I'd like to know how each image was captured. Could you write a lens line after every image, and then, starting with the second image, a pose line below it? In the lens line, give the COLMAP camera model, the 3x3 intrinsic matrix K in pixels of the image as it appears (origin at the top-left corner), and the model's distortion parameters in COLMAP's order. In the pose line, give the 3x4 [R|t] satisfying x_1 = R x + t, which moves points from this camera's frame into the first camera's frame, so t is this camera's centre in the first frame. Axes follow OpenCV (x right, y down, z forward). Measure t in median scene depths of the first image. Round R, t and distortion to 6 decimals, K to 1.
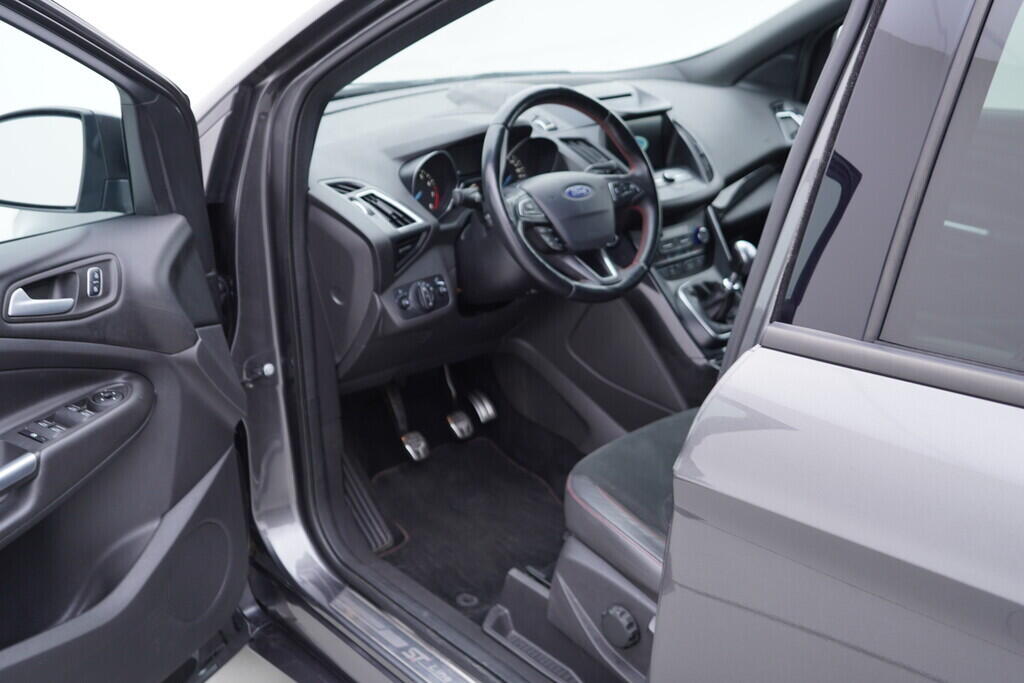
lens RADIAL K [[1050.6, 0, 508.3], [0, 1050.6, 336.5], [0, 0, 1]] dist [-0.006392, 0.000000]
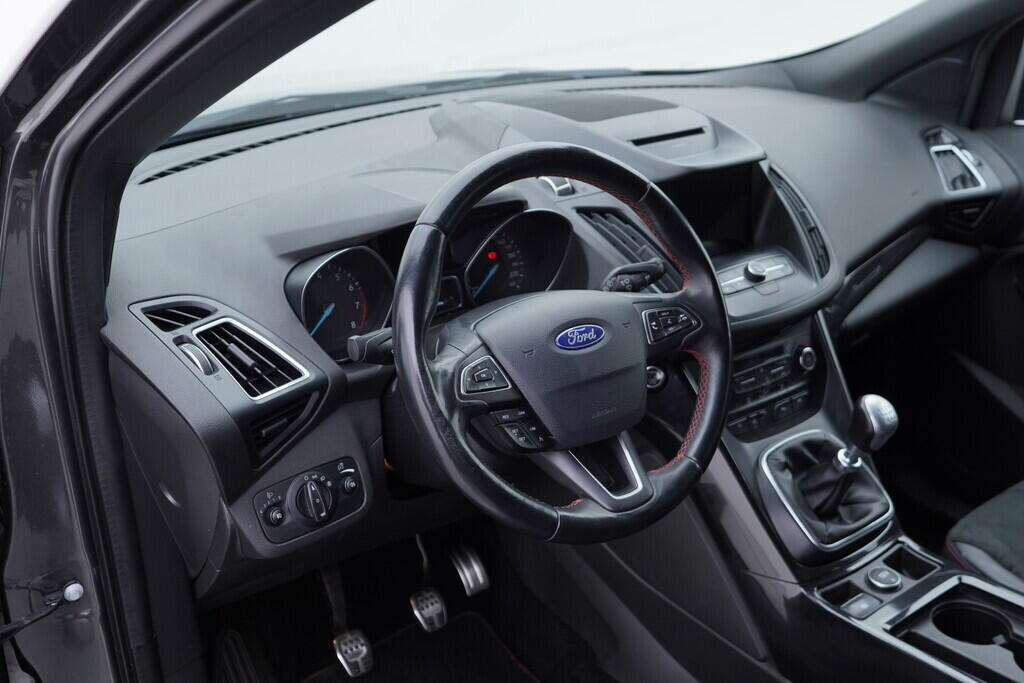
lens RADIAL K [[1050.6, 0, 509.4], [0, 1050.6, 344.6], [0, 0, 1]] dist [-0.006392, 0.000000]
pose [[0.994790, 0.039039, -0.094177, 0.073766], [-0.034424, 0.998149, 0.050136, -0.144427], [0.095960, -0.046633, 0.994292, 0.394766]]
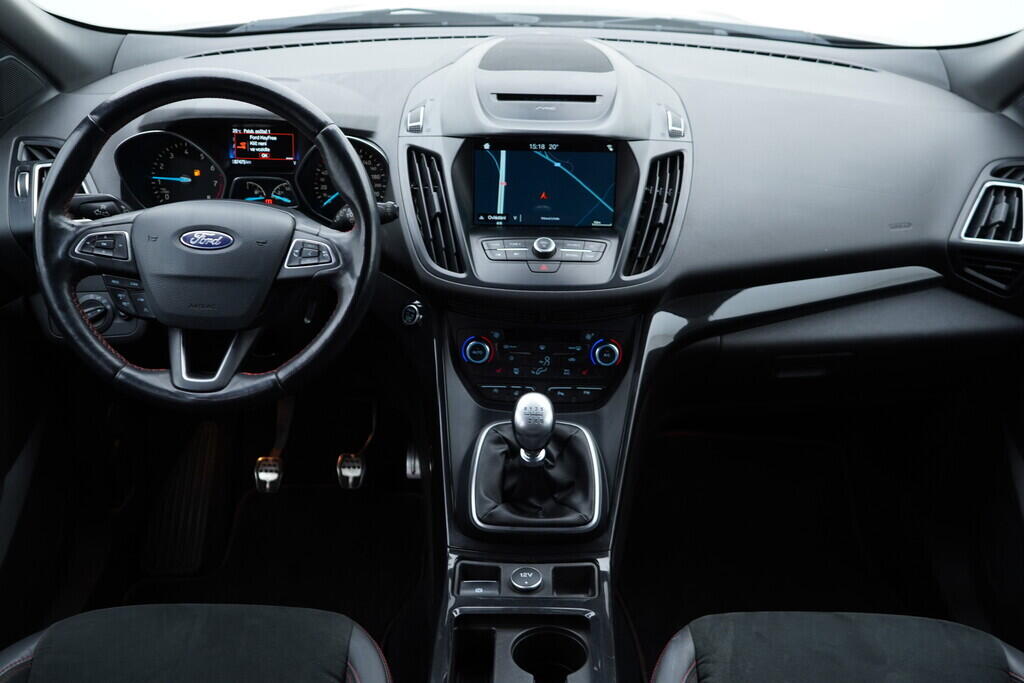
lens RADIAL K [[1050.6, 0, 516.0], [0, 1050.6, 345.3], [0, 0, 1]] dist [-0.006392, 0.000000]
pose [[0.724486, 0.341503, -0.598745, 0.560242], [-0.261426, 0.939877, 0.219745, -0.243730], [0.637791, -0.002675, 0.770205, 0.556253]]
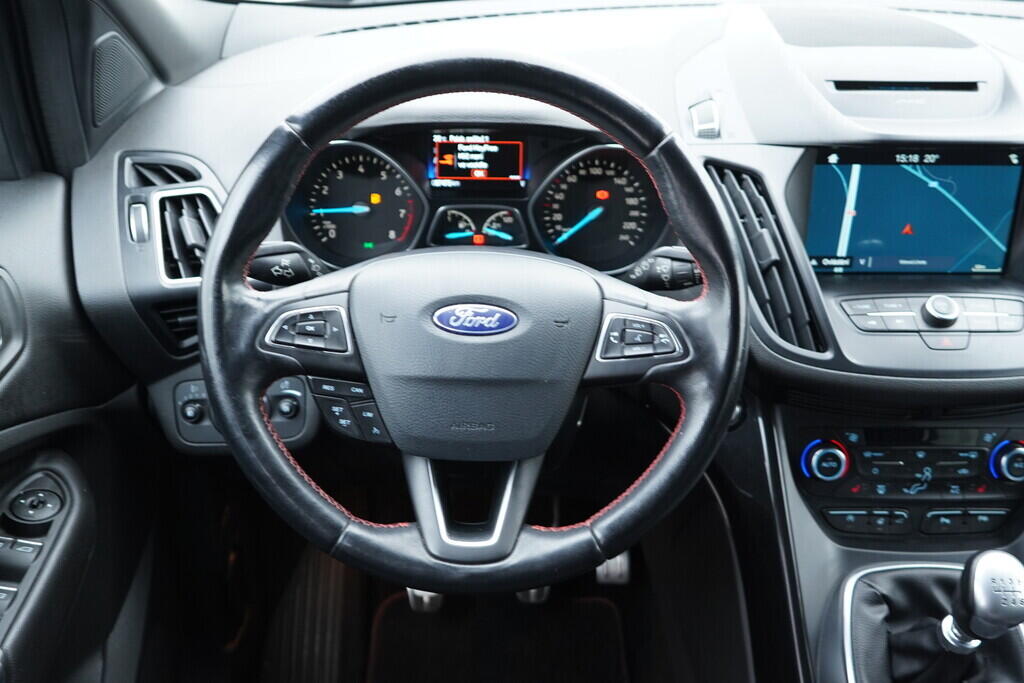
lens RADIAL K [[1050.6, 0, 509.2], [0, 1050.6, 339.4], [0, 0, 1]] dist [-0.006392, 0.000000]
pose [[0.742914, 0.334148, -0.580020, 0.286749], [-0.250707, 0.942323, 0.221752, -0.202771], [0.620664, -0.019328, 0.783838, 0.616740]]
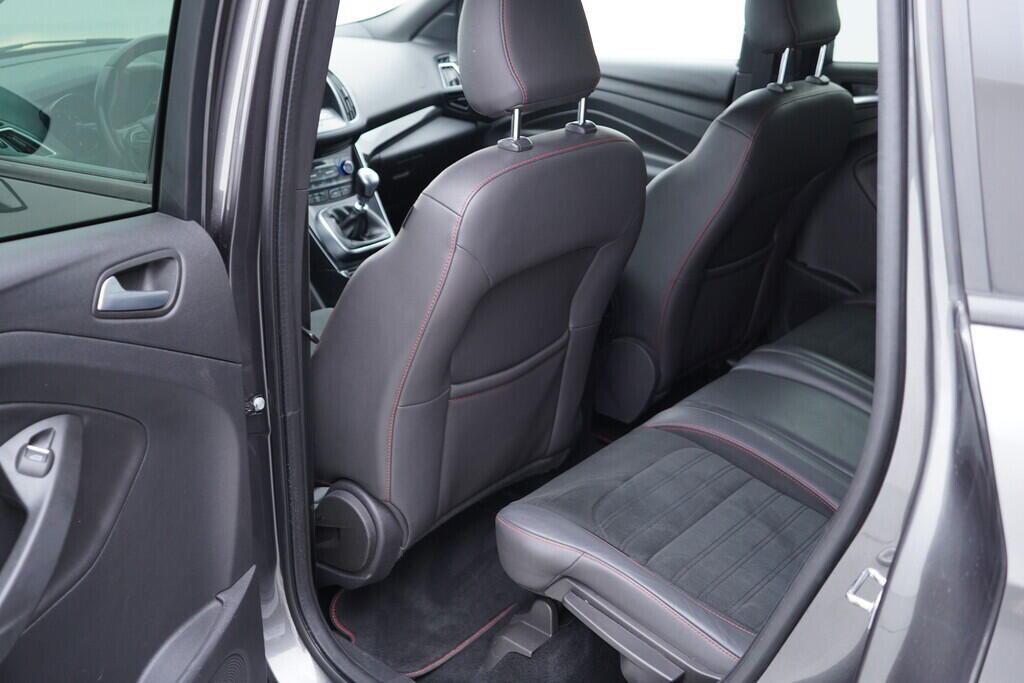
lens RADIAL K [[1050.6, 0, 517.6], [0, 1050.6, 334.3], [0, 0, 1]] dist [-0.006392, 0.000000]
pose [[0.991297, -0.046447, 0.123177, 0.241958], [0.044456, 0.998833, 0.018866, 0.080421], [-0.123910, -0.013226, 0.992205, -0.184026]]
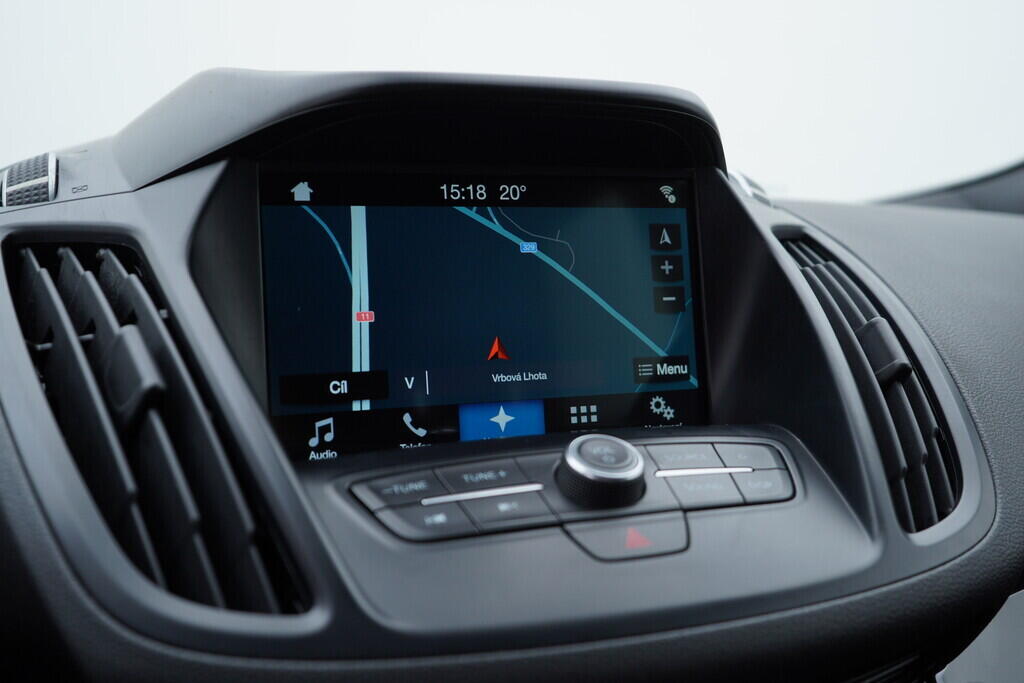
lens RADIAL K [[1050.6, 0, 516.1], [0, 1050.6, 339.1], [0, 0, 1]] dist [-0.006392, 0.000000]
pose [[0.929631, 0.013212, -0.368256, 0.212287], [-0.120316, 0.955469, -0.269450, -0.135564], [0.348297, 0.294796, 0.889823, 0.907606]]
